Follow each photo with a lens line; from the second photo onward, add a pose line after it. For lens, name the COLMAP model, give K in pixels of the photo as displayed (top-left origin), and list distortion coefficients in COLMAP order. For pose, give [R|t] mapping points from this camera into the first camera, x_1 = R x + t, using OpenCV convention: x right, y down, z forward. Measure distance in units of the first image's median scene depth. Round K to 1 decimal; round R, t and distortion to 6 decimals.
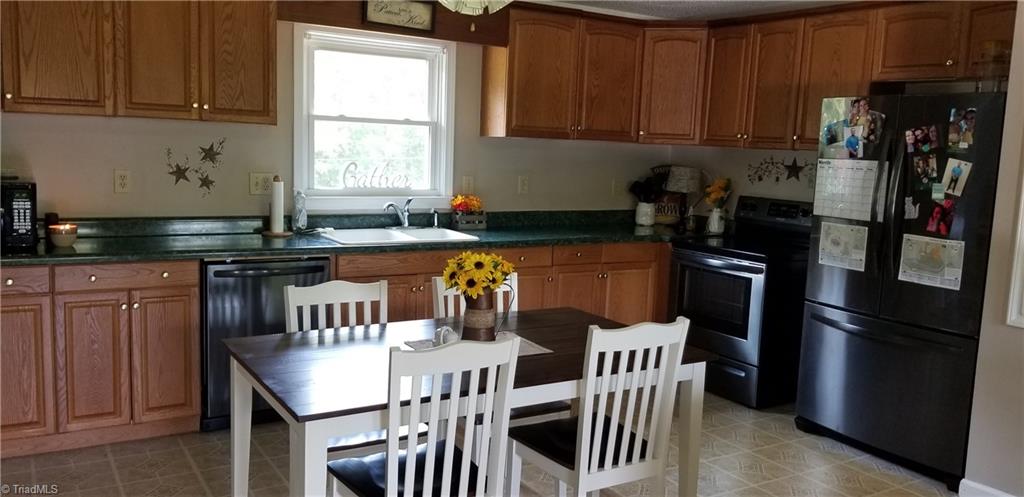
lens RADIAL K [[801.9, 0, 511.4], [0, 801.9, 250.7], [0, 0, 1]] dist [0.062948, -0.096809]
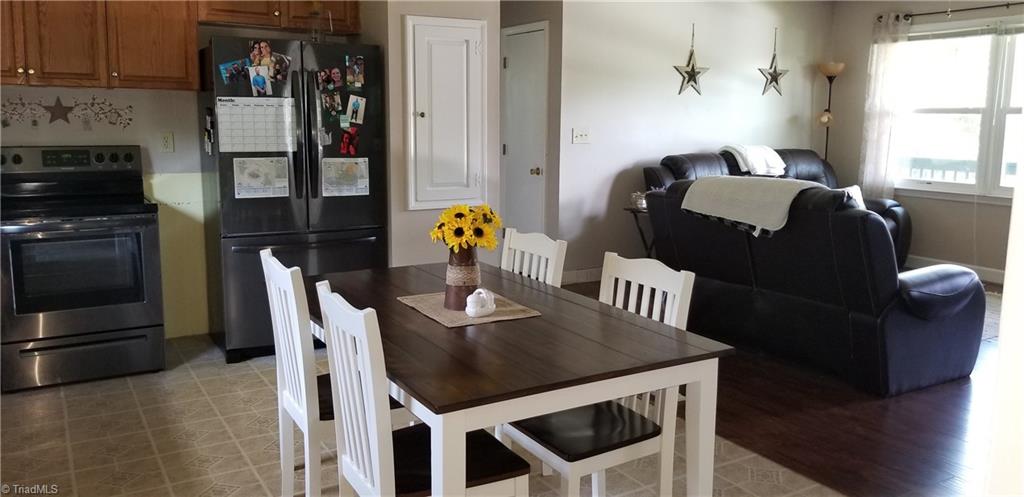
lens RADIAL K [[801.9, 0, 512.6], [0, 801.9, 244.6], [0, 0, 1]] dist [0.062948, -0.096809]
pose [[0.017329, -0.193643, 0.980919, -0.744900], [0.125946, 0.973675, 0.189987, -0.091197], [-0.991886, 0.120251, 0.041262, 0.706200]]
